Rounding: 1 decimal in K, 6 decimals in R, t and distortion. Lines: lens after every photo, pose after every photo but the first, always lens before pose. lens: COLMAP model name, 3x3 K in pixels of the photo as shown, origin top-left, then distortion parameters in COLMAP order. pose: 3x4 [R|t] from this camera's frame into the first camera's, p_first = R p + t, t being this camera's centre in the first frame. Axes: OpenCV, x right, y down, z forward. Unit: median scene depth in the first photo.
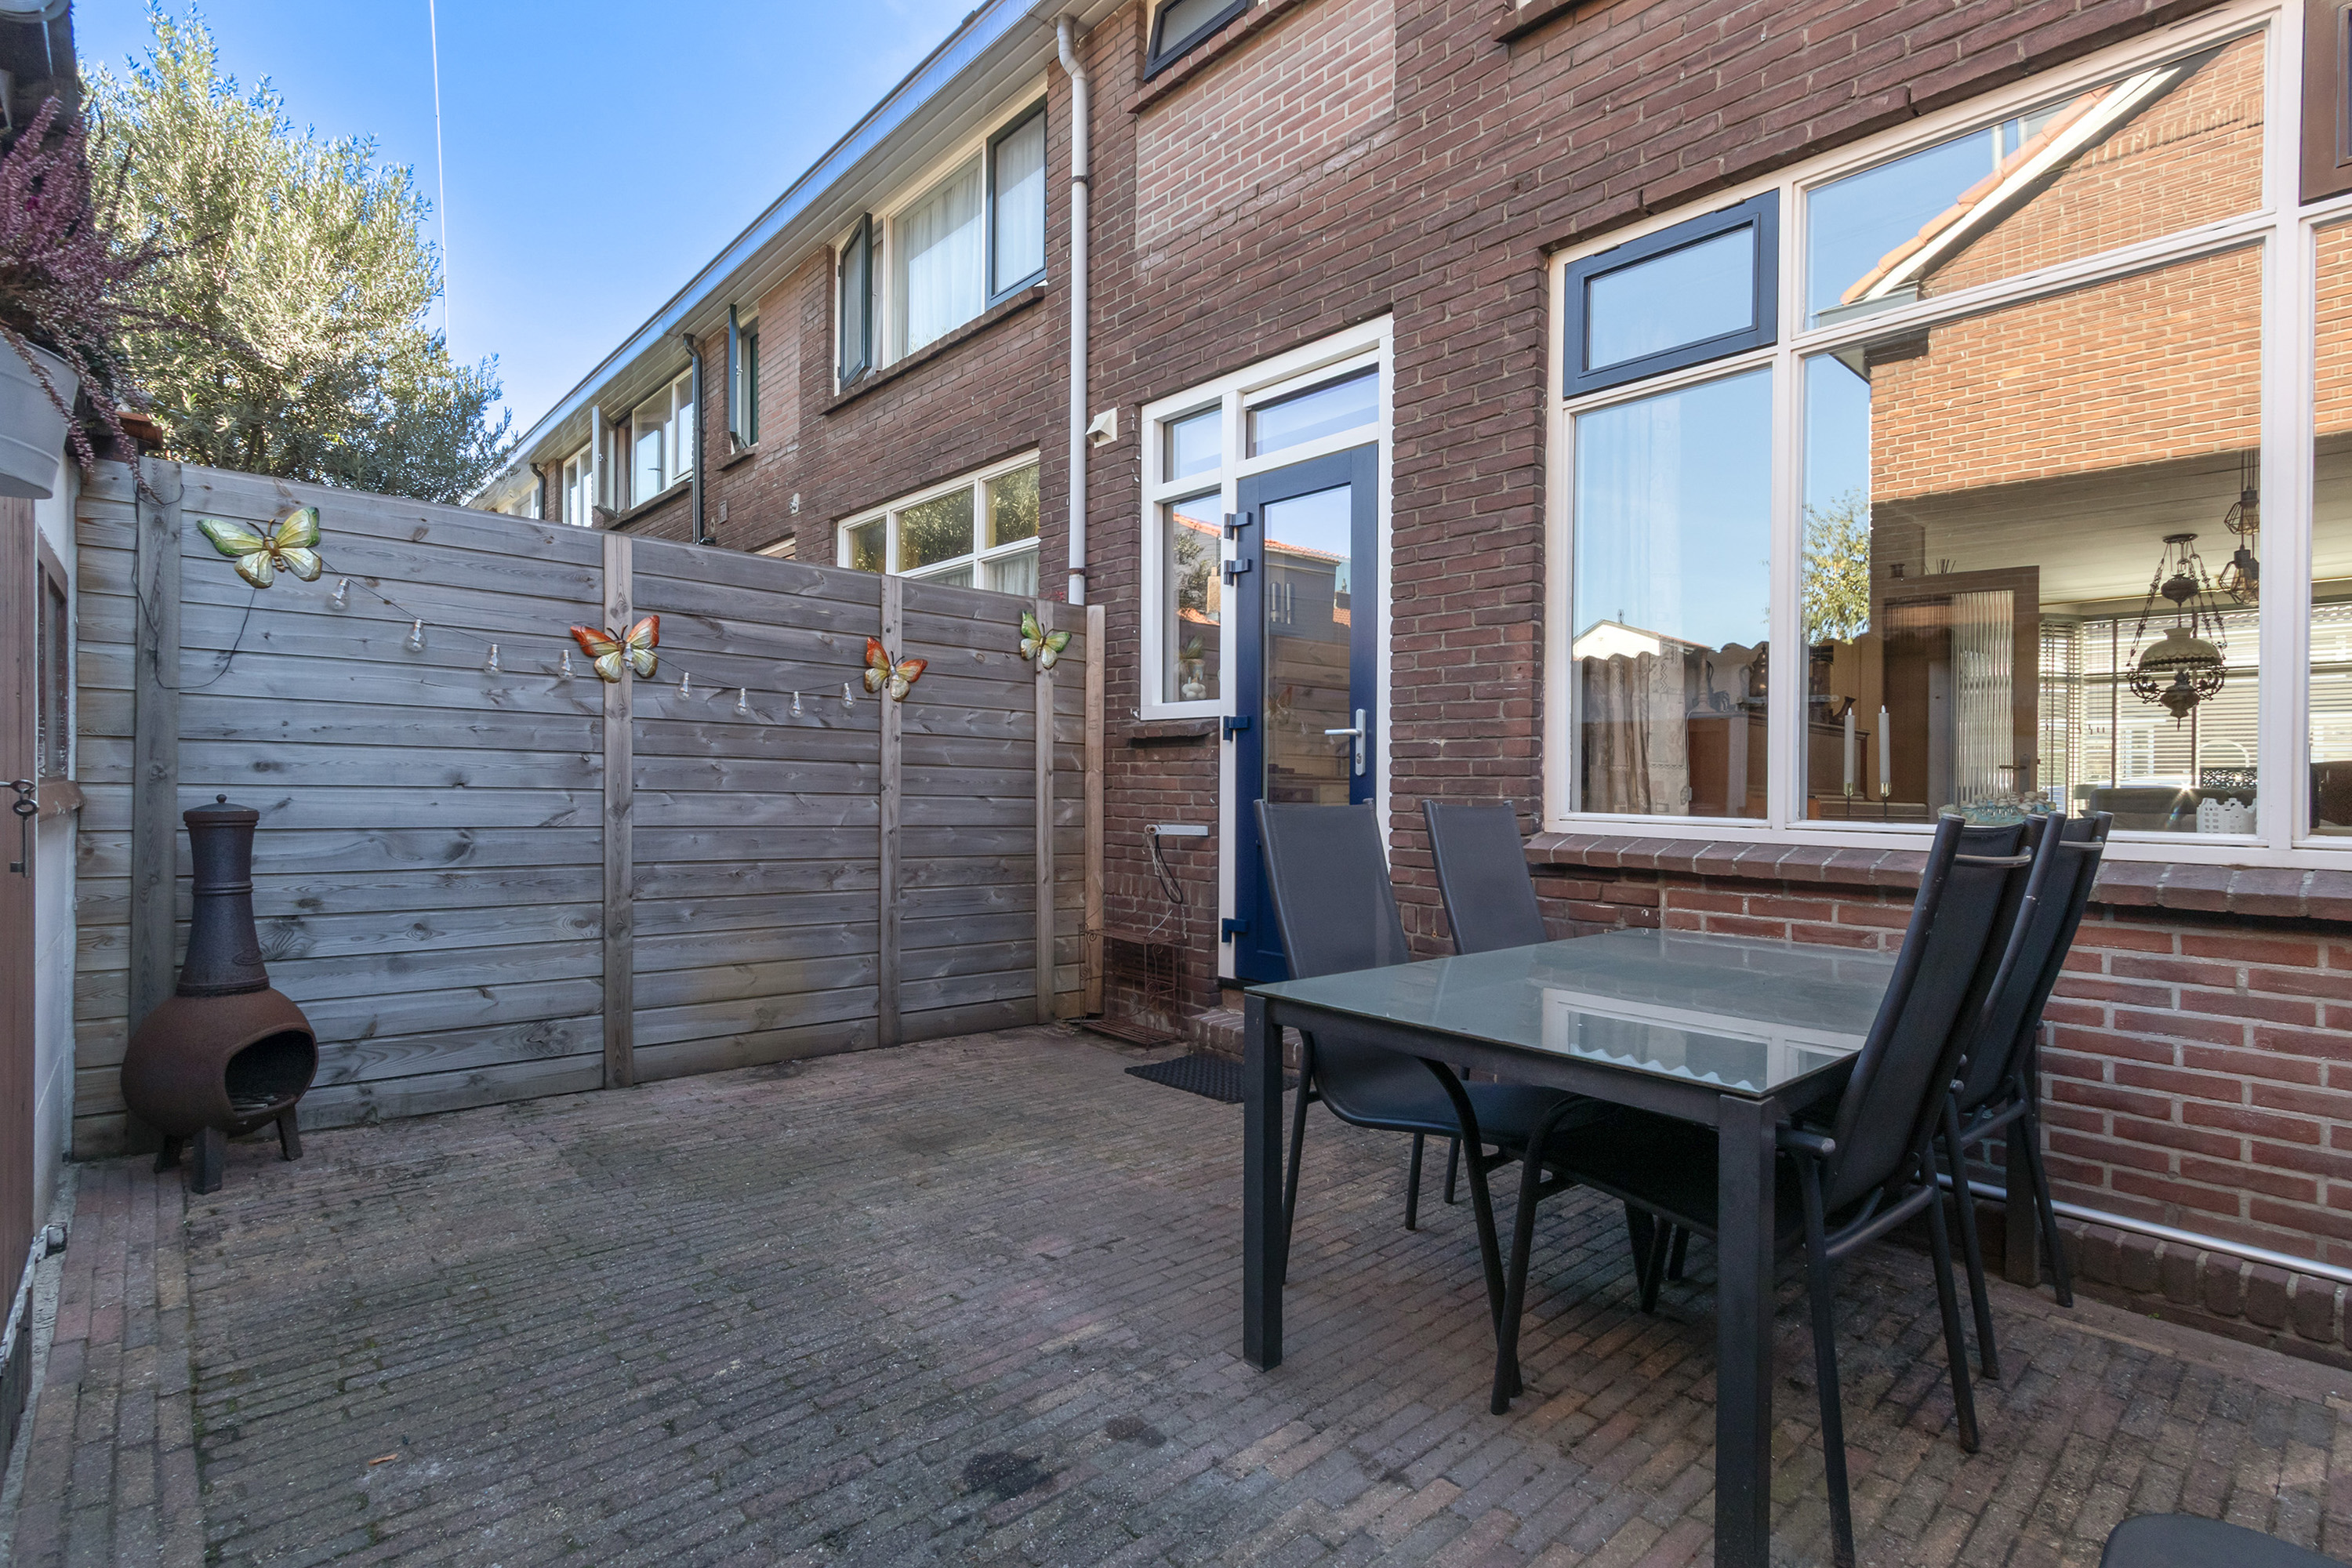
lens RADIAL K [[1113.0, 0, 1152.5], [0, 1113.0, 778.8], [0, 0, 1]] dist [0.002779, -0.000631]
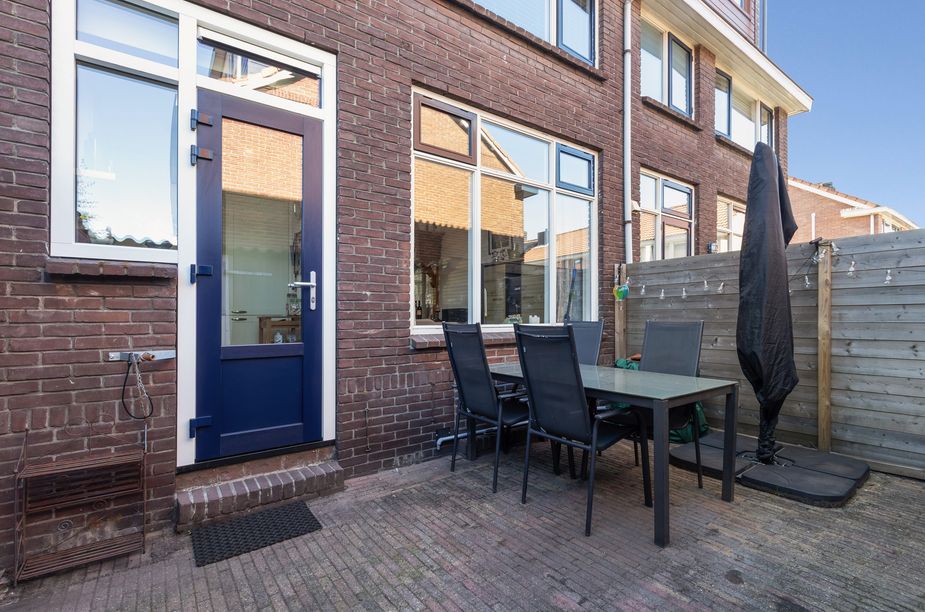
lens RADIAL K [[452.4, 0, 475.0], [0, 452.4, 304.8], [0, 0, 1]] dist [0.002844, -0.000337]
pose [[0.054186, 0.002729, 0.998527, -0.536486], [-0.006342, 0.999977, -0.002388, -0.011604], [-0.998511, -0.006203, 0.054202, 0.766390]]
